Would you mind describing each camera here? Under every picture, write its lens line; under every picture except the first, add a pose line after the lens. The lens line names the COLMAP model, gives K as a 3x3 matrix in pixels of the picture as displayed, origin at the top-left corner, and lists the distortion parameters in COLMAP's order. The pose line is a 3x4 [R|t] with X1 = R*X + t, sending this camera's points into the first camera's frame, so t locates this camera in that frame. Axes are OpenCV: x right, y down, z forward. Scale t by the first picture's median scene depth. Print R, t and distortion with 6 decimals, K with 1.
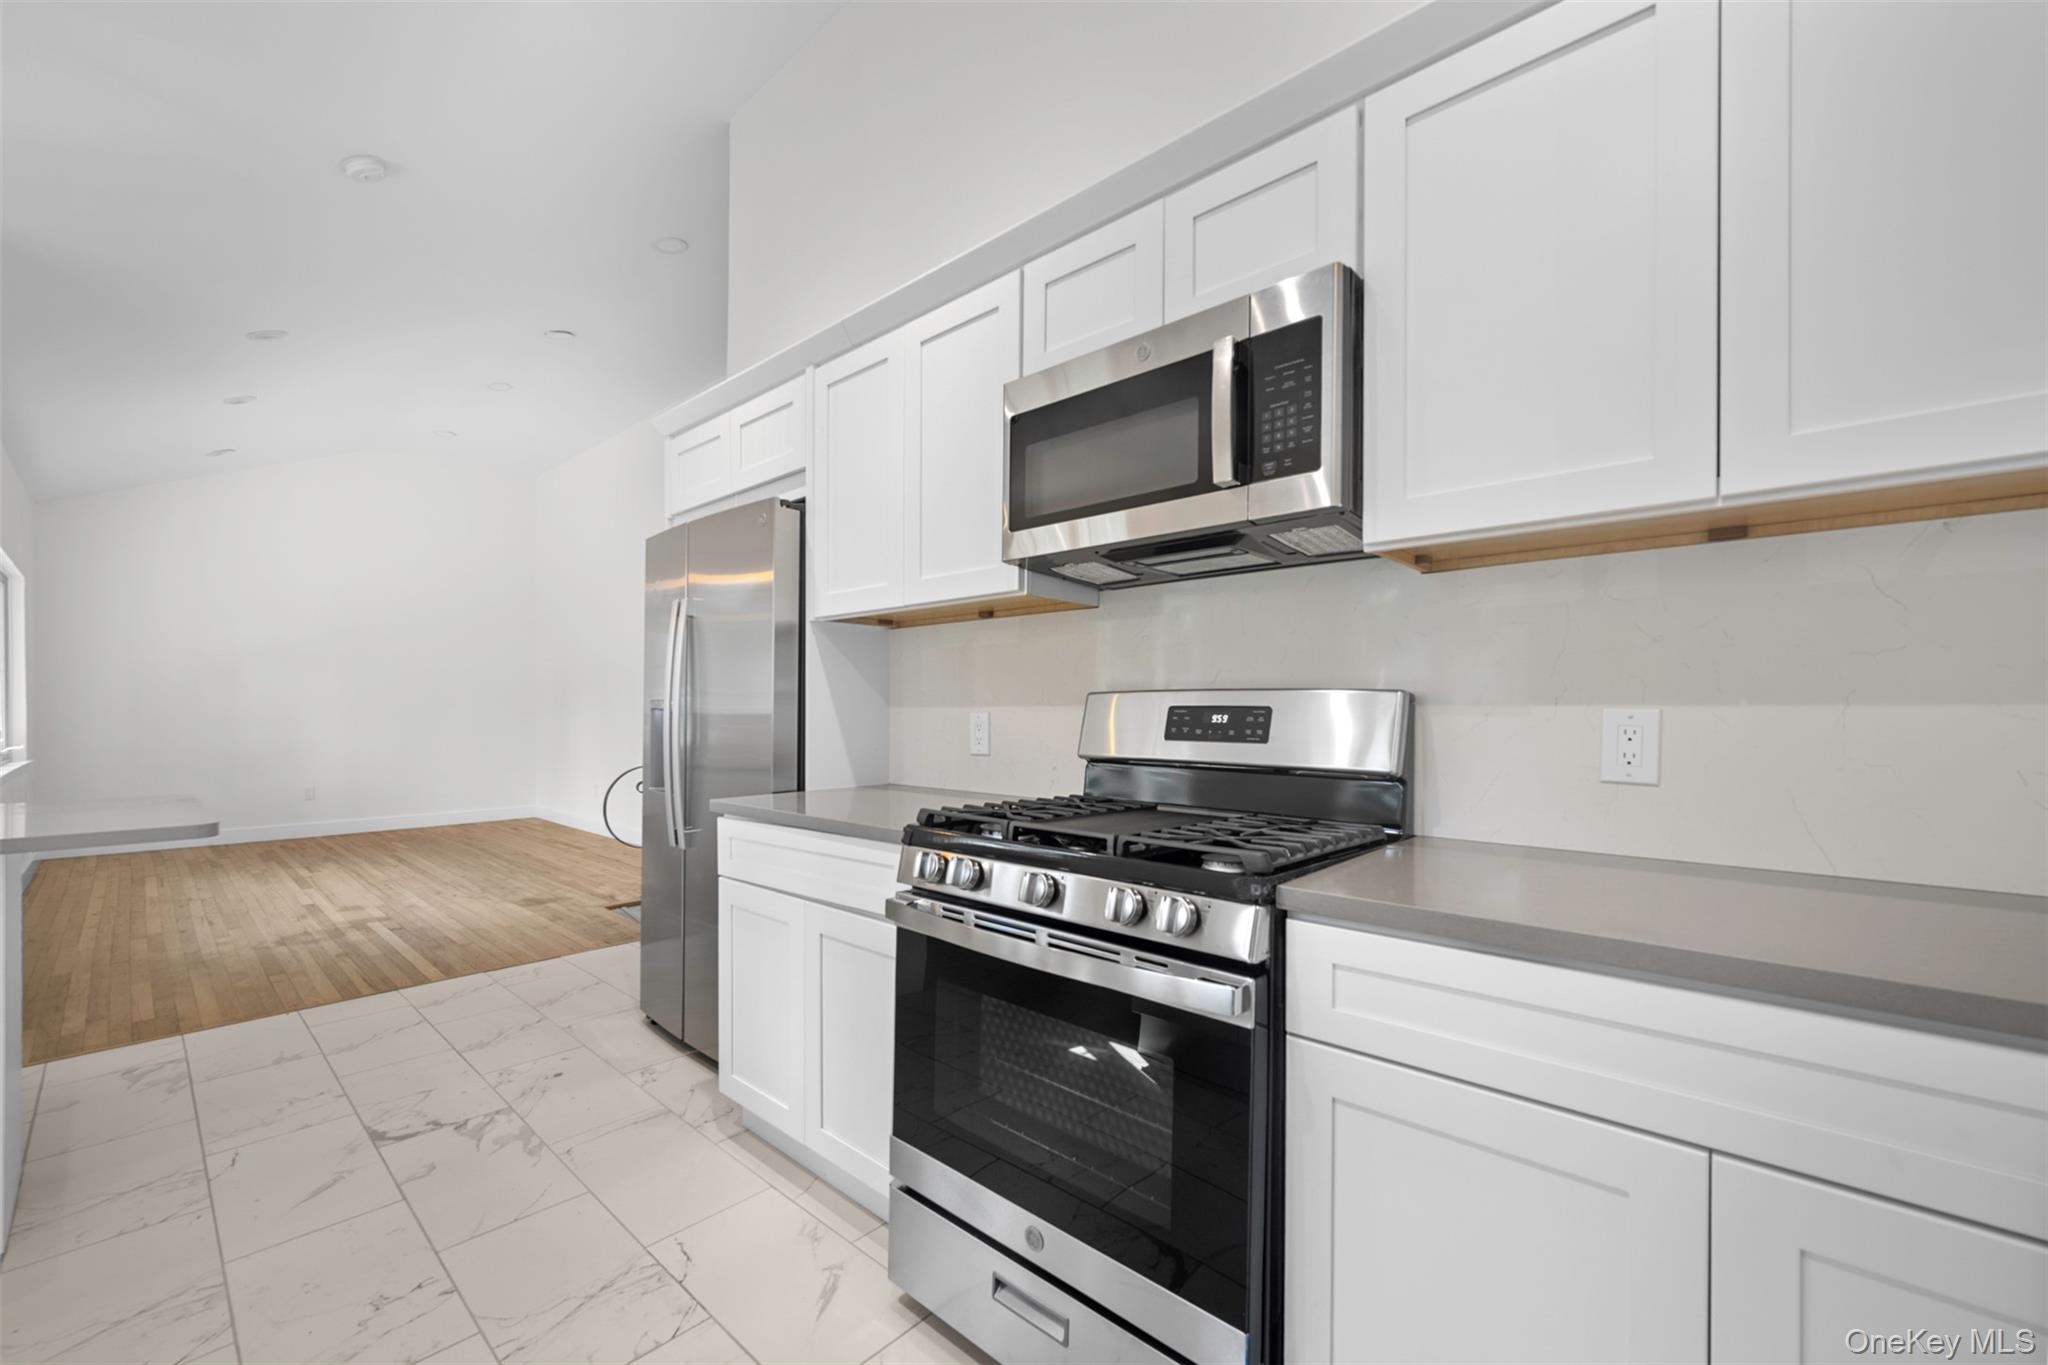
lens RADIAL K [[821.8, 0, 1006.5], [0, 821.8, 710.7], [0, 0, 1]] dist [-0.001875, 0.000087]
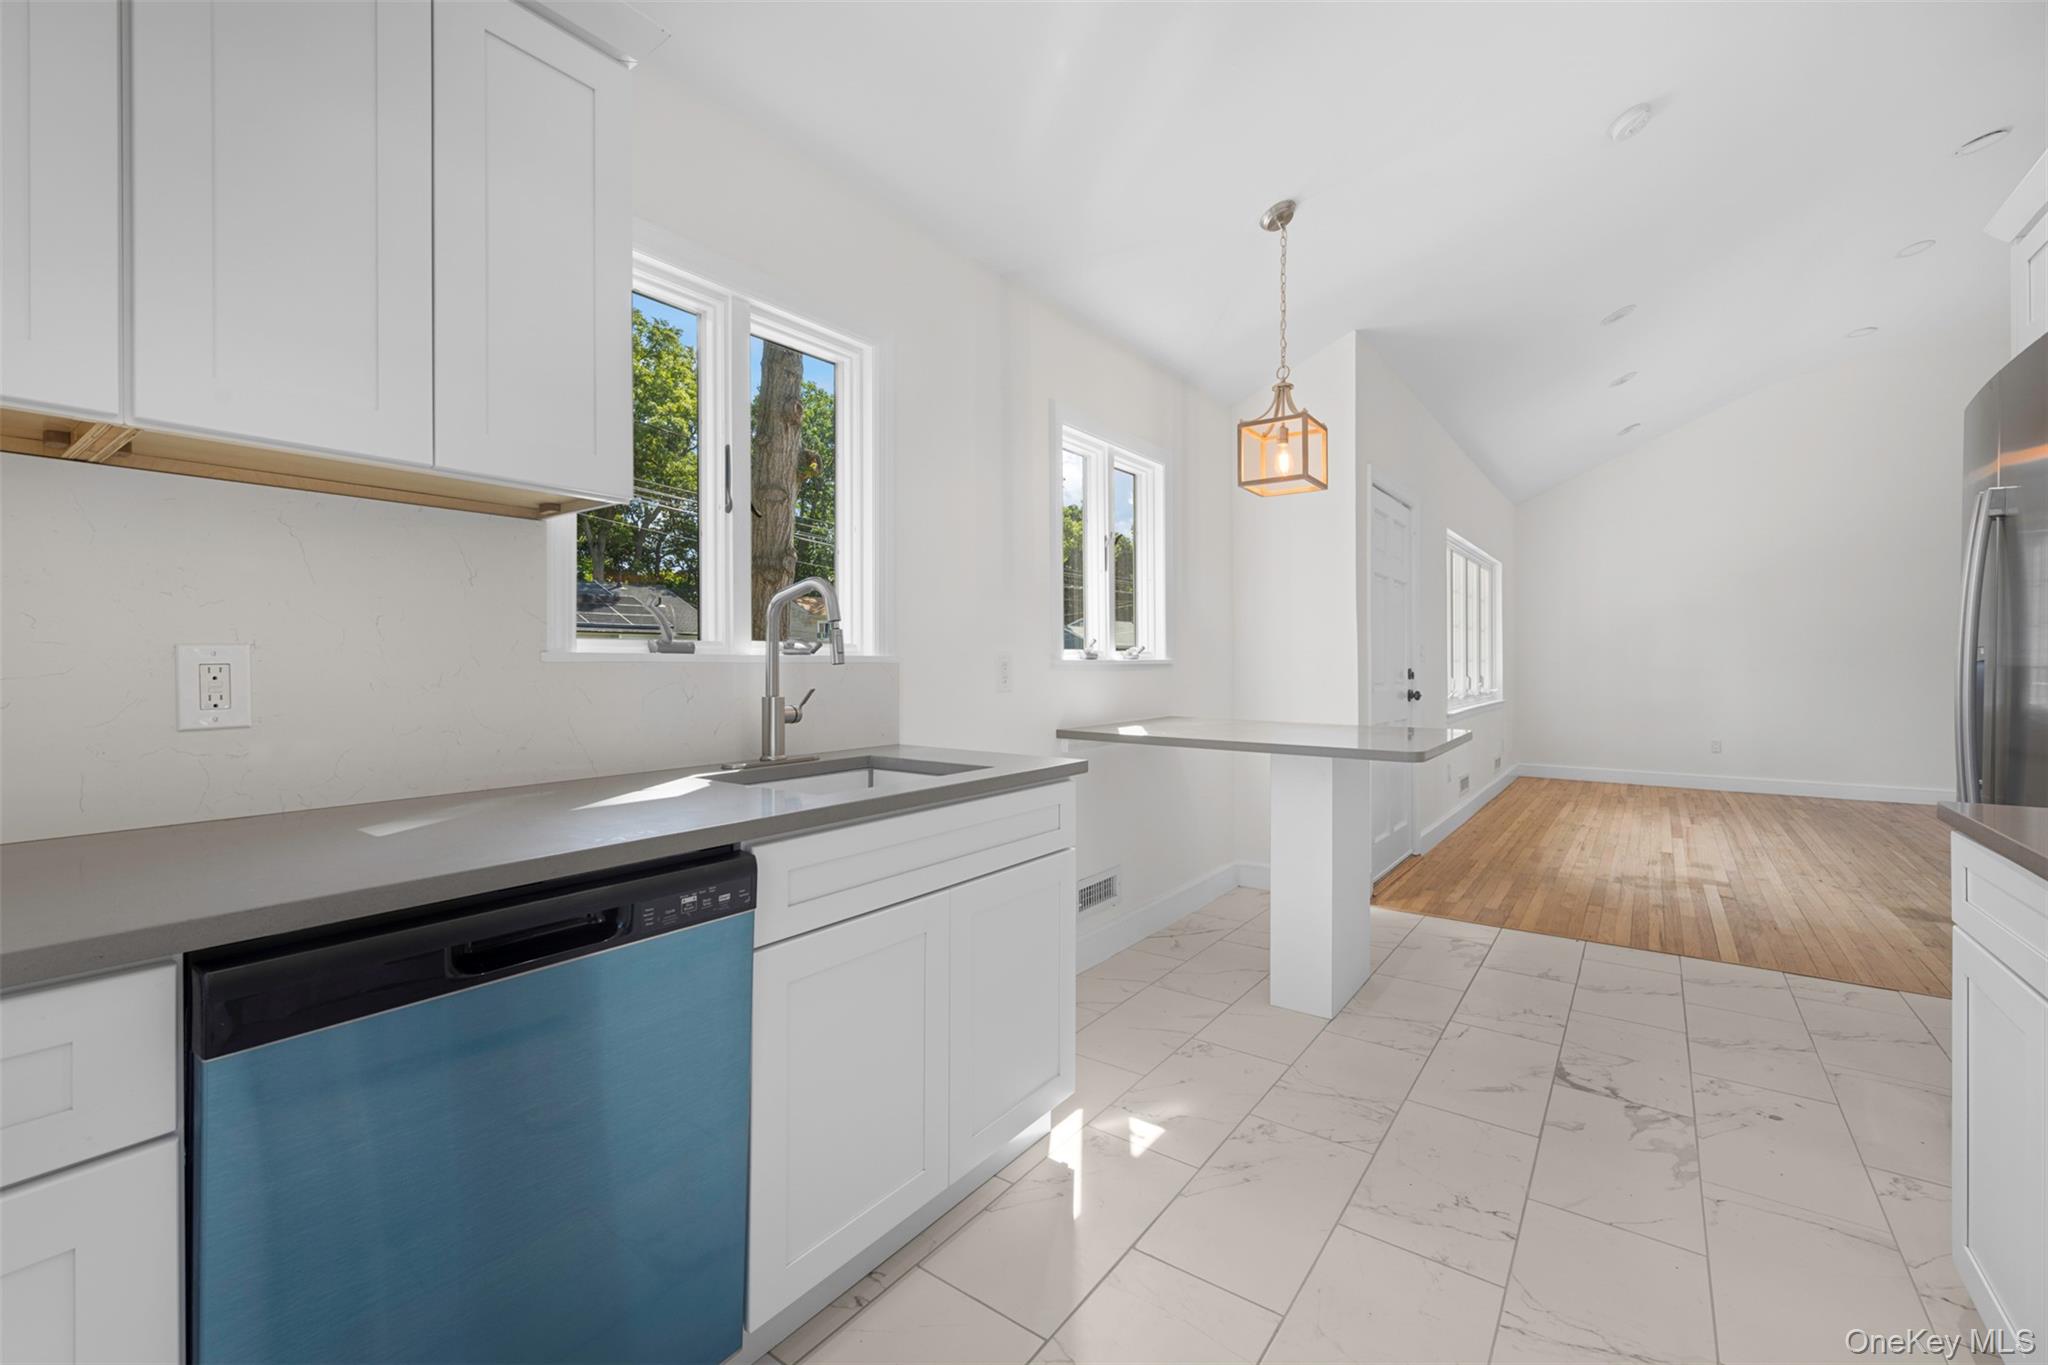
lens RADIAL K [[821.8, 0, 1015.7], [0, 821.8, 665.8], [0, 0, 1]] dist [-0.001875, 0.000087]
pose [[0.131825, 0.005275, -0.991259, 0.166484], [-0.001832, 0.999985, 0.005078, -0.001593], [0.991271, 0.001147, 0.131833, 0.175807]]
